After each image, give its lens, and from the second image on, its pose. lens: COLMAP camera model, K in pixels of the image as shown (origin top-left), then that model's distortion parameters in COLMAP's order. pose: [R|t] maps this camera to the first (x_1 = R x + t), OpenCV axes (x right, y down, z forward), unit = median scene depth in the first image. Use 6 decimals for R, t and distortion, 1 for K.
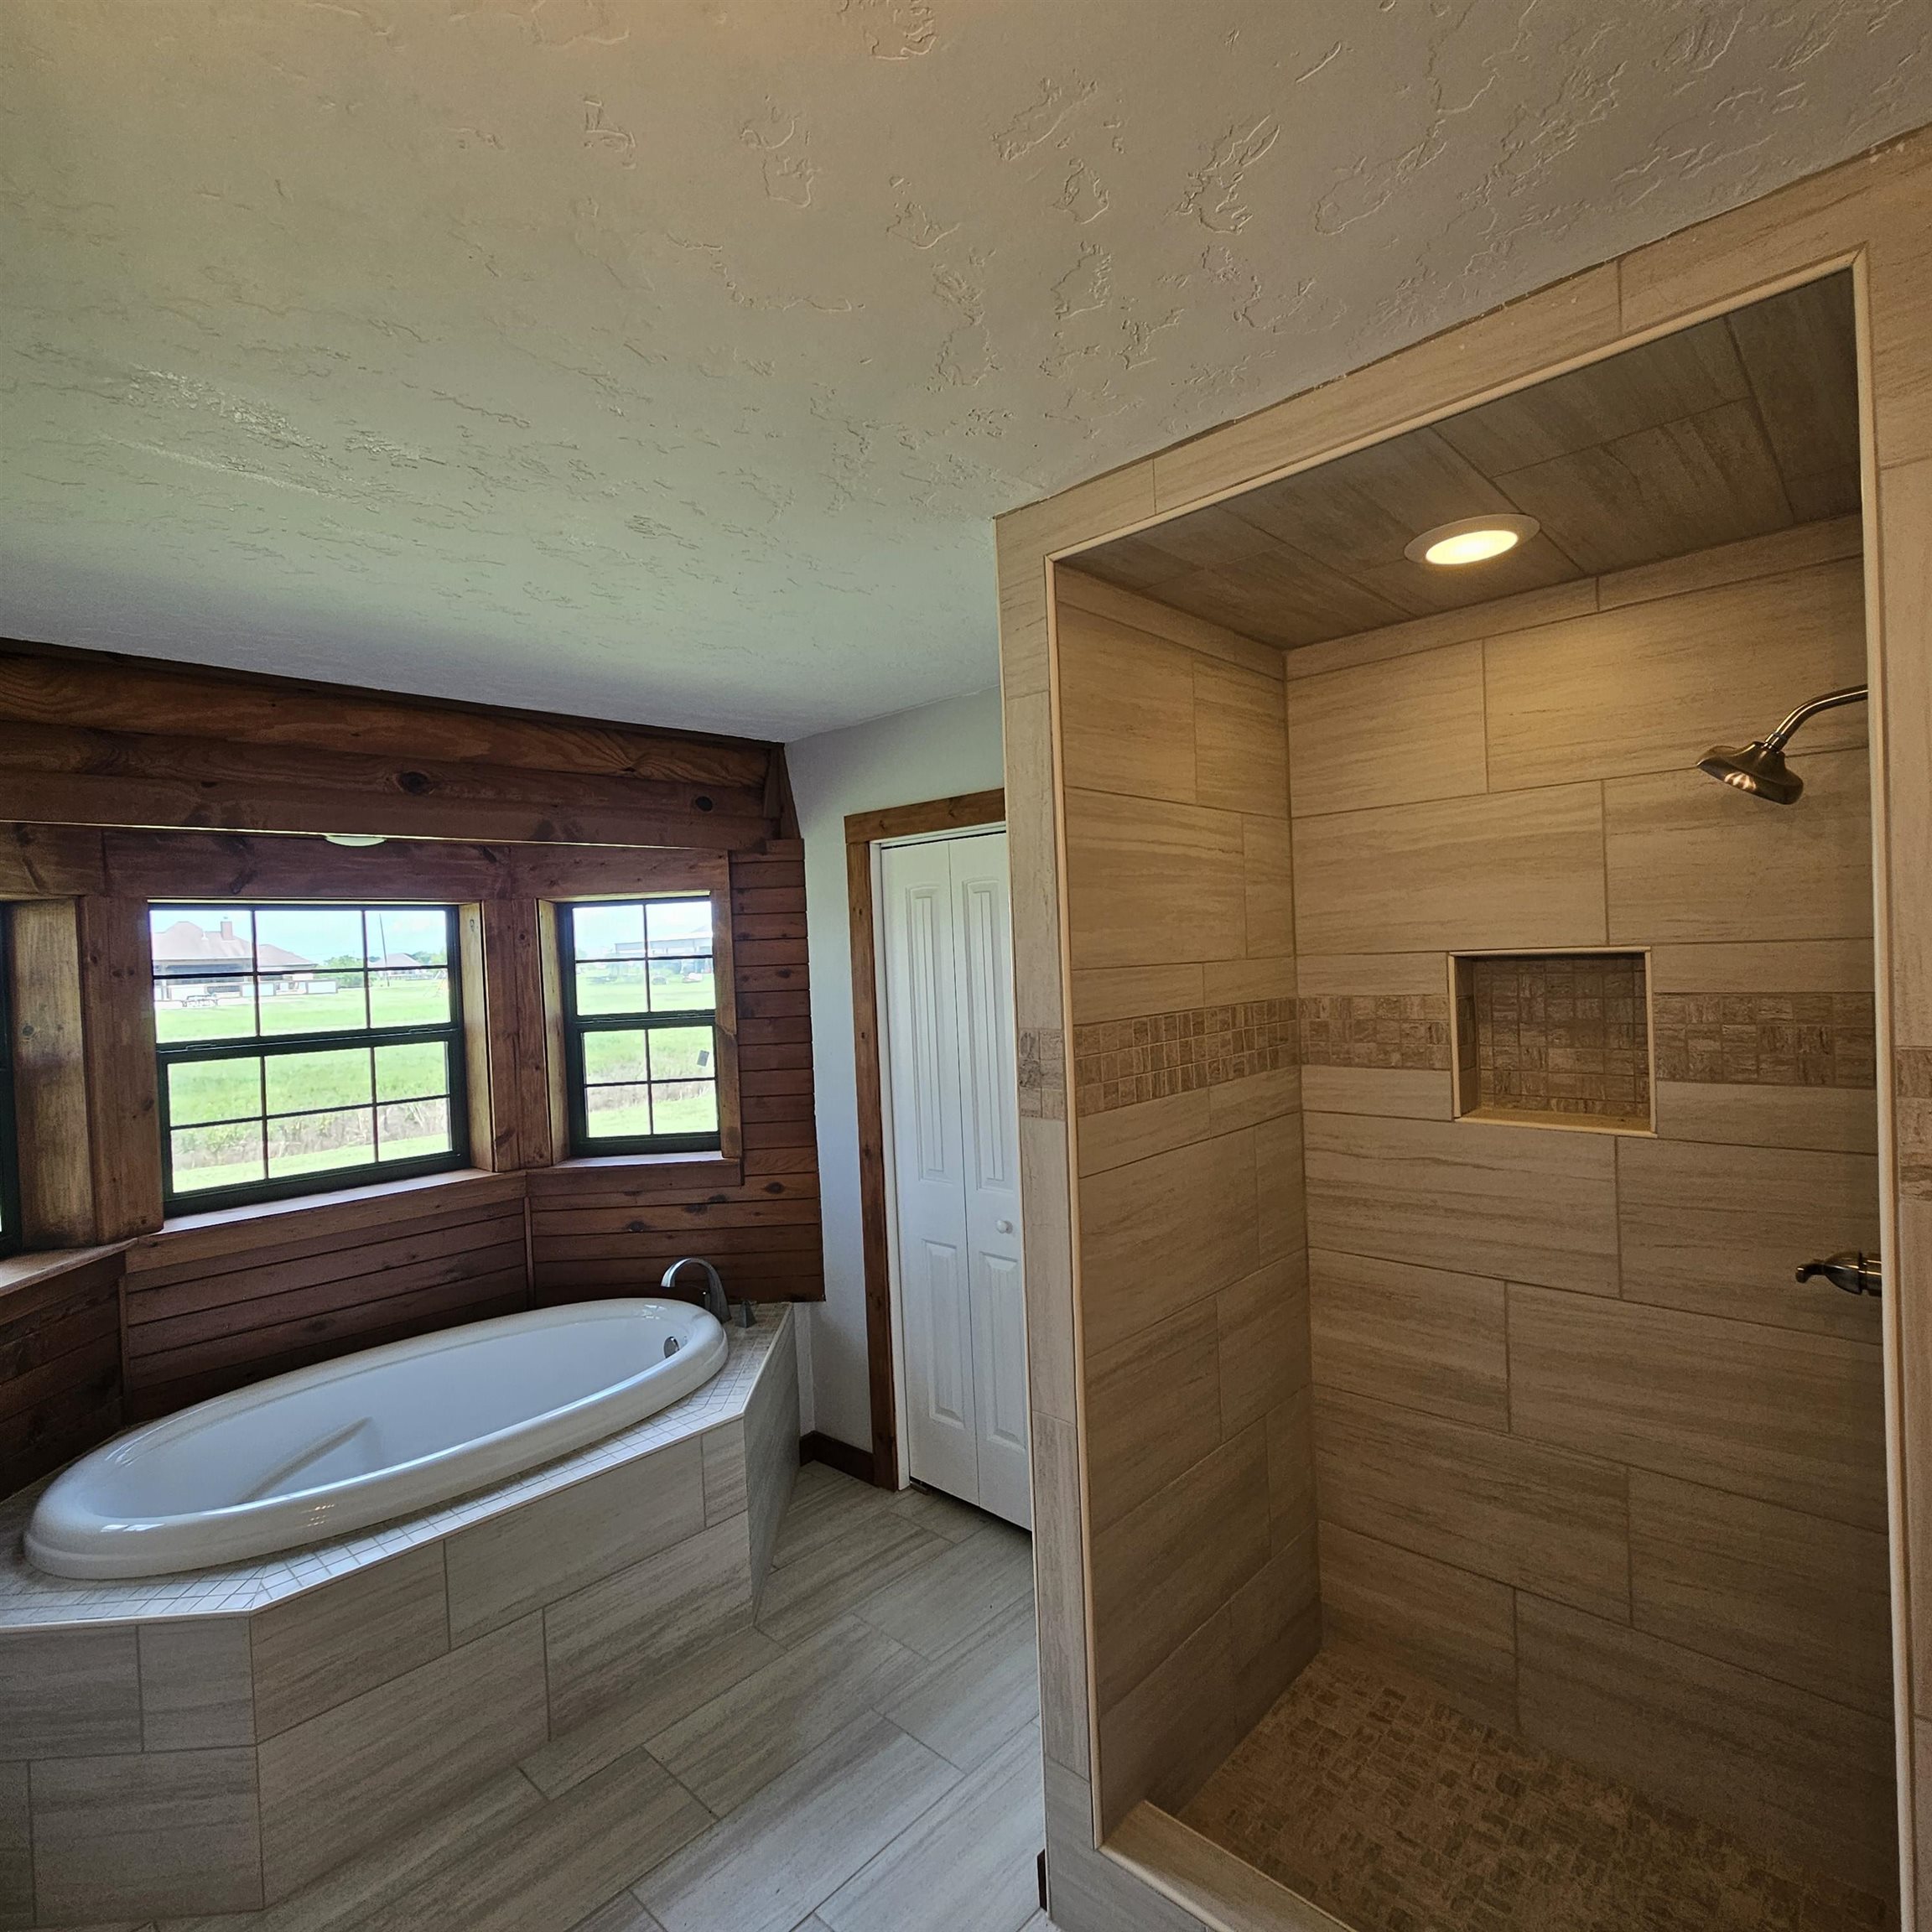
lens RADIAL K [[1063.0, 0, 966.0], [0, 1063.0, 966.0], [0, 0, 1]] dist [-0.000673, 0.000782]
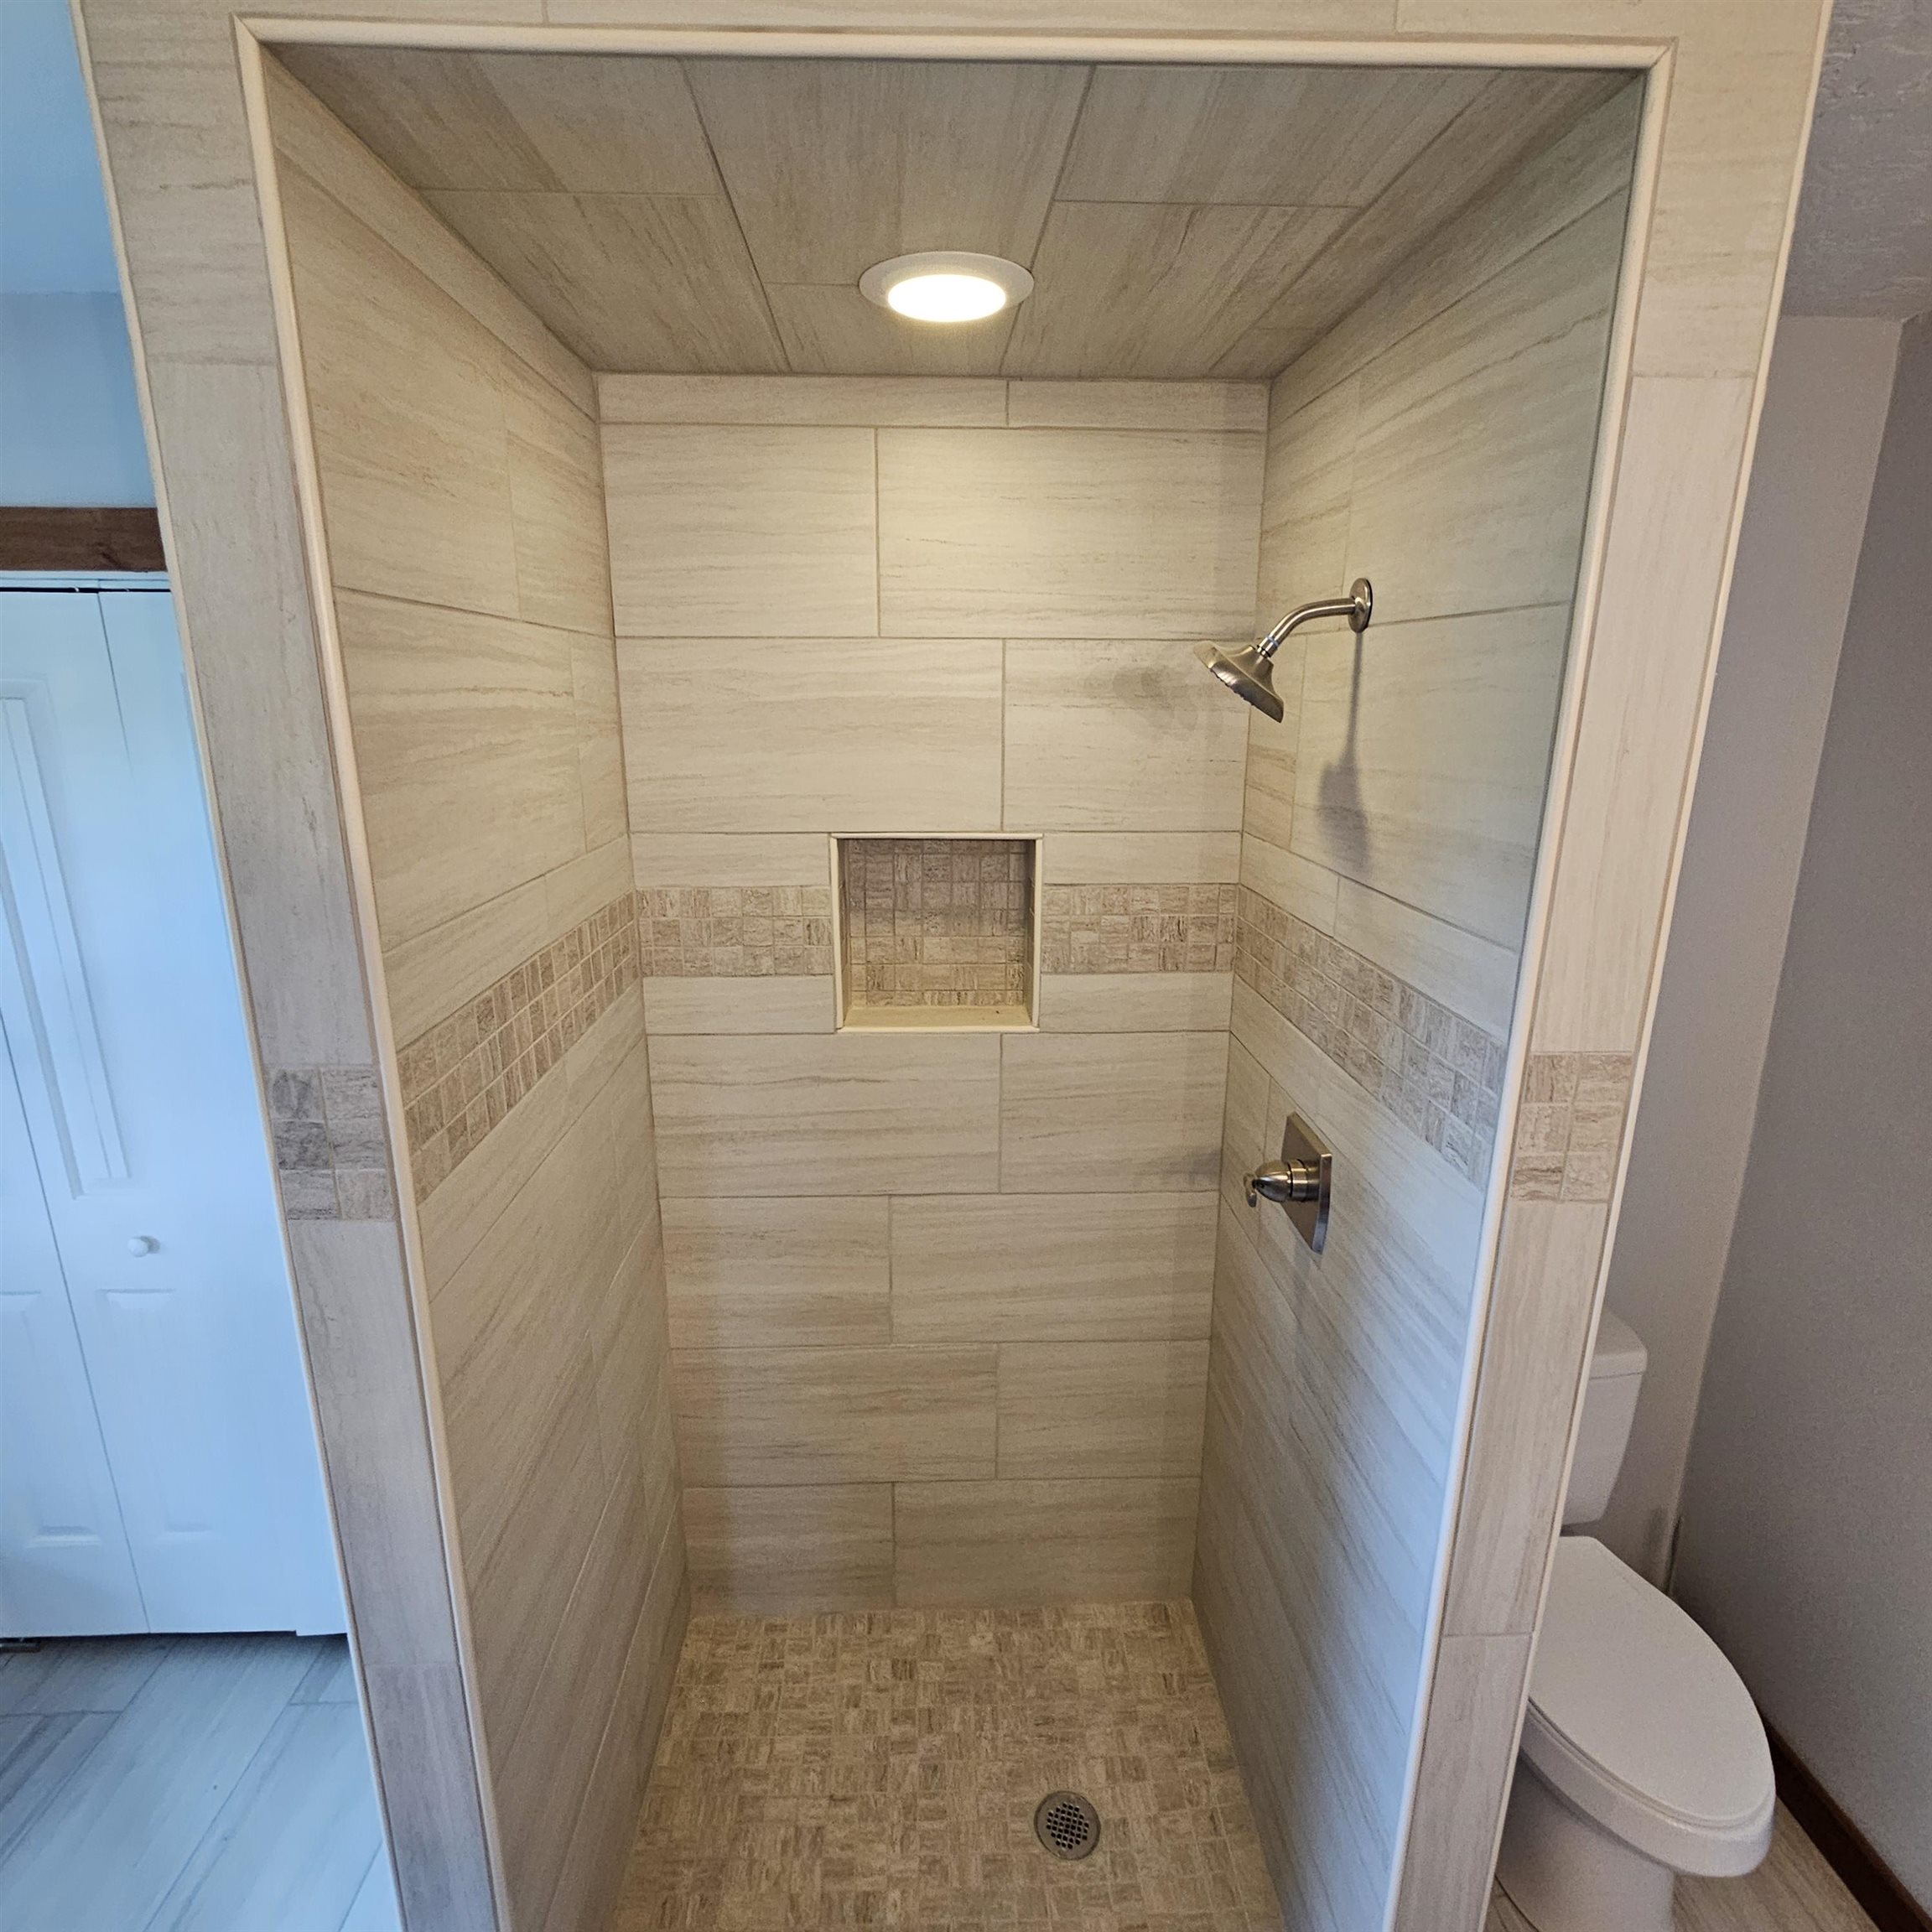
lens RADIAL K [[1063.0, 0, 966.0], [0, 1063.0, 966.0], [0, 0, 1]] dist [-0.000673, 0.000782]
pose [[0.699766, -0.137739, 0.700968, -0.060839], [-0.023414, 0.976287, 0.215213, -0.096564], [-0.713989, -0.167011, 0.679947, 0.373902]]
